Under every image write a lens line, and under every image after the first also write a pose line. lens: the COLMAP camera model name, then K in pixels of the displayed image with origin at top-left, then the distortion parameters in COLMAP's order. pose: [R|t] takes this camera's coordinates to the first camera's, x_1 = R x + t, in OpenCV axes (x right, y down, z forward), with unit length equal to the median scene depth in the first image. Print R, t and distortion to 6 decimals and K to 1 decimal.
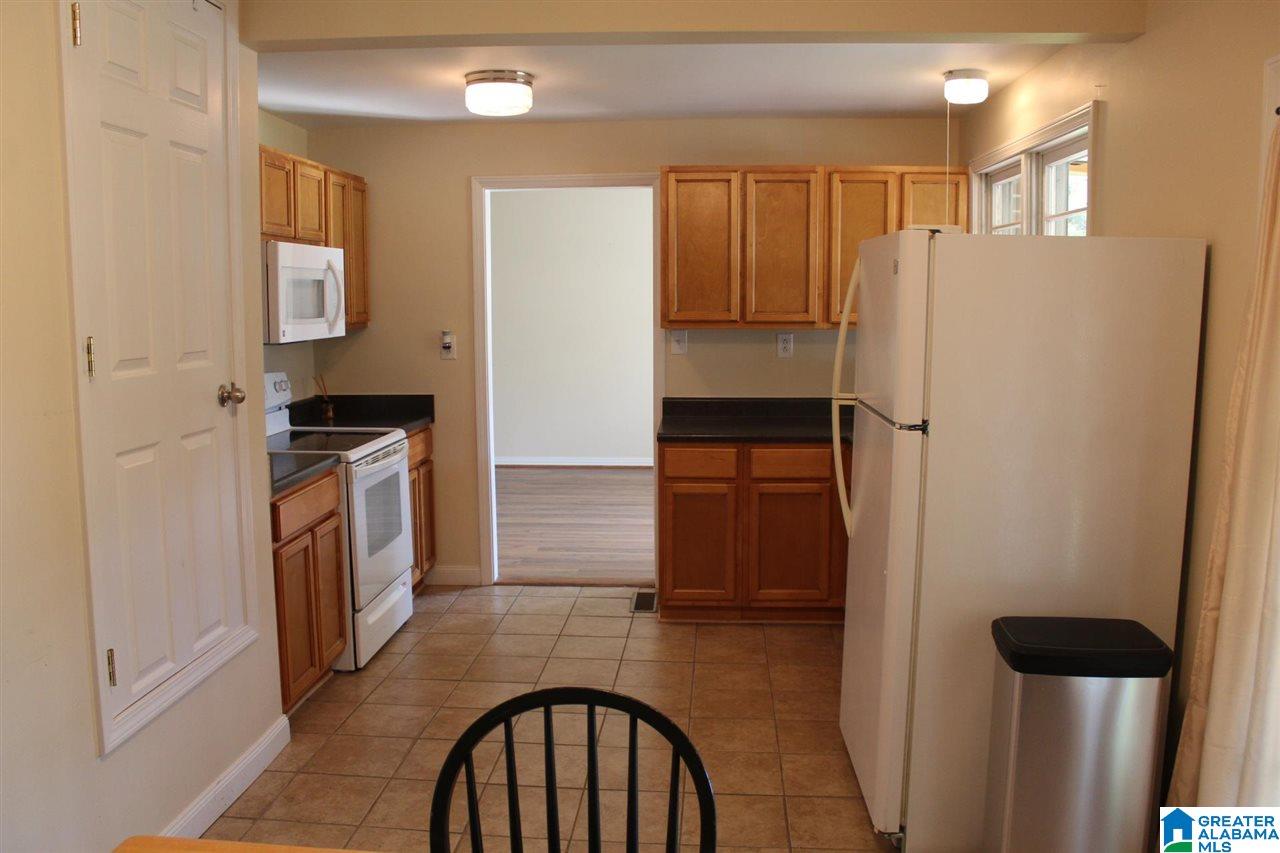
lens RADIAL K [[1049.5, 0, 640.0], [0, 1049.5, 426.5], [0, 0, 1]] dist [-0.166035, 0.156540]
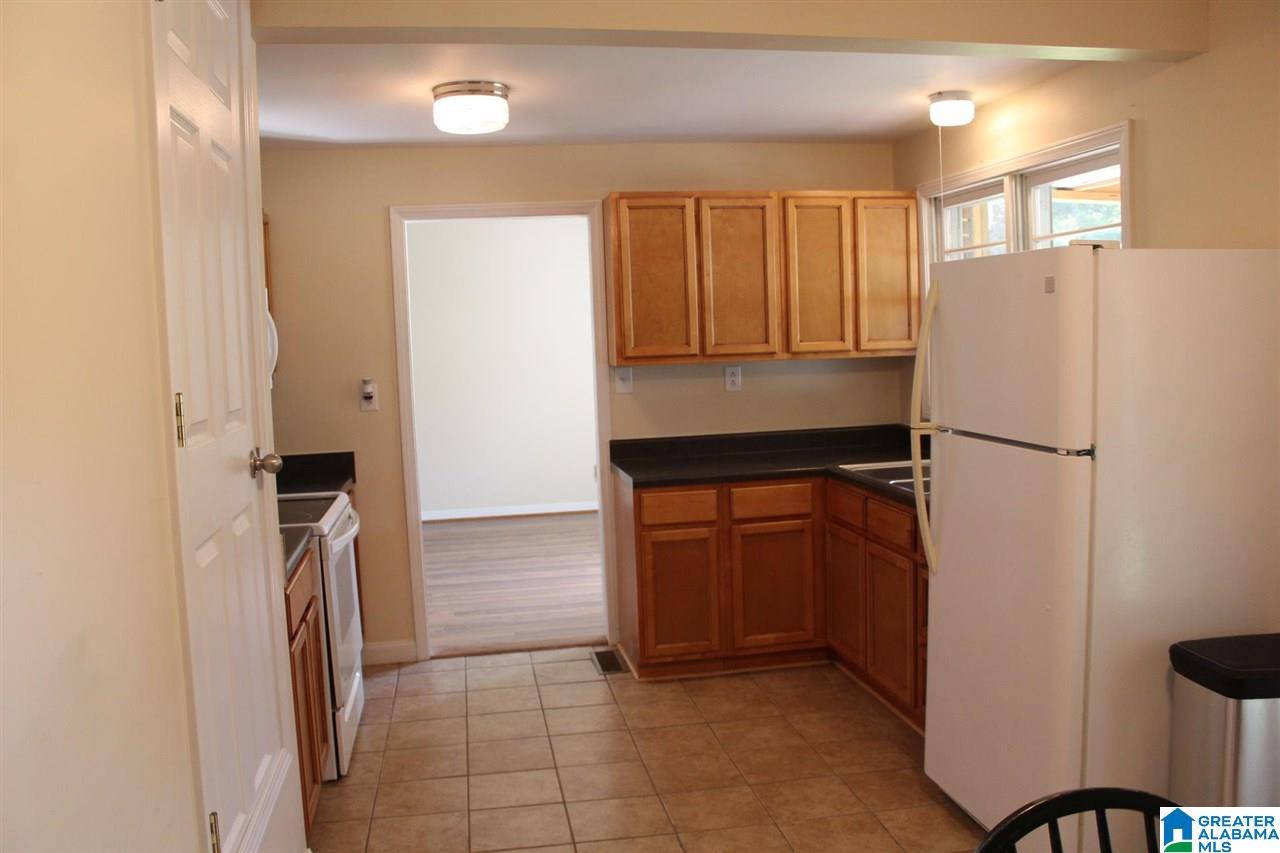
lens RADIAL K [[1049.5, 0, 640.0], [0, 1049.5, 426.5], [0, 0, 1]] dist [-0.166035, 0.156540]
pose [[0.971651, -0.052960, 0.230413, -0.183412], [0.061898, 0.997578, -0.031731, -0.009522], [-0.228175, 0.045094, 0.972575, 0.095207]]
